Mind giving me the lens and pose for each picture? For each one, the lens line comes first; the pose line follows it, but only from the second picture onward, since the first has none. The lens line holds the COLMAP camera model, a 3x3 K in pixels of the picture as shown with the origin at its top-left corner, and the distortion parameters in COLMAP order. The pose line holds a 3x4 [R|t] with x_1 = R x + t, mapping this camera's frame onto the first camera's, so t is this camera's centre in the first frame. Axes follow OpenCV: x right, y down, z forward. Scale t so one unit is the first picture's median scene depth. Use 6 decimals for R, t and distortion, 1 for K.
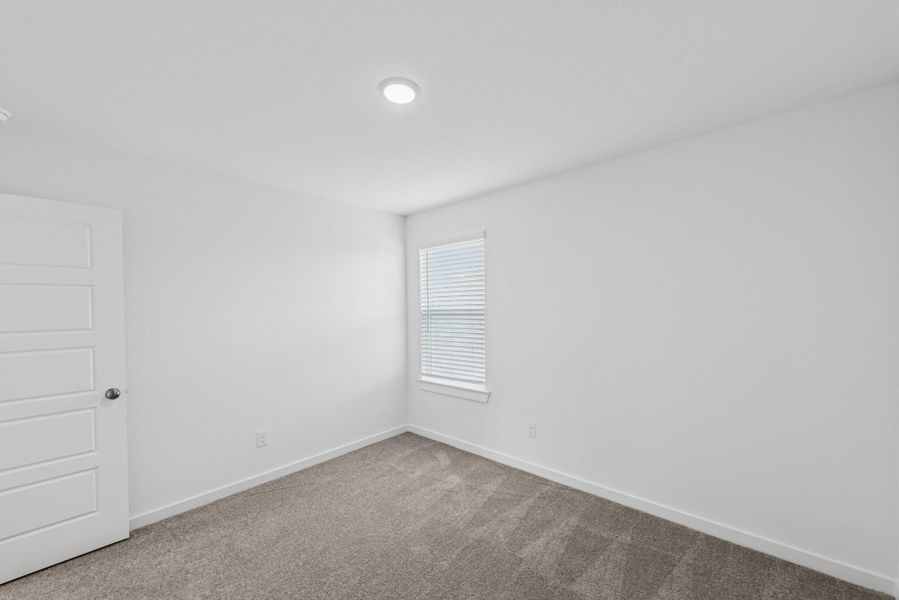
lens RADIAL K [[372.2, 0, 449.5], [0, 372.2, 300.0], [0, 0, 1]] dist [-0.001538, -0.000176]
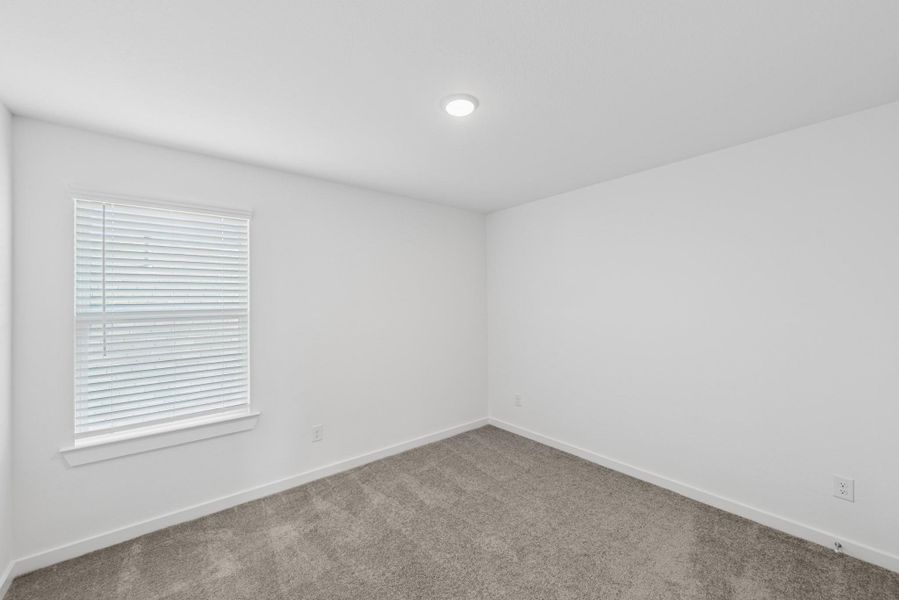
lens RADIAL K [[372.2, 0, 449.5], [0, 372.2, 300.0], [0, 0, 1]] dist [-0.001538, -0.000176]
pose [[0.093600, 0.018418, 0.995439, -0.660401], [-0.012066, 0.999776, -0.017363, 0.014482], [-0.995537, -0.010386, 0.093802, 0.531565]]
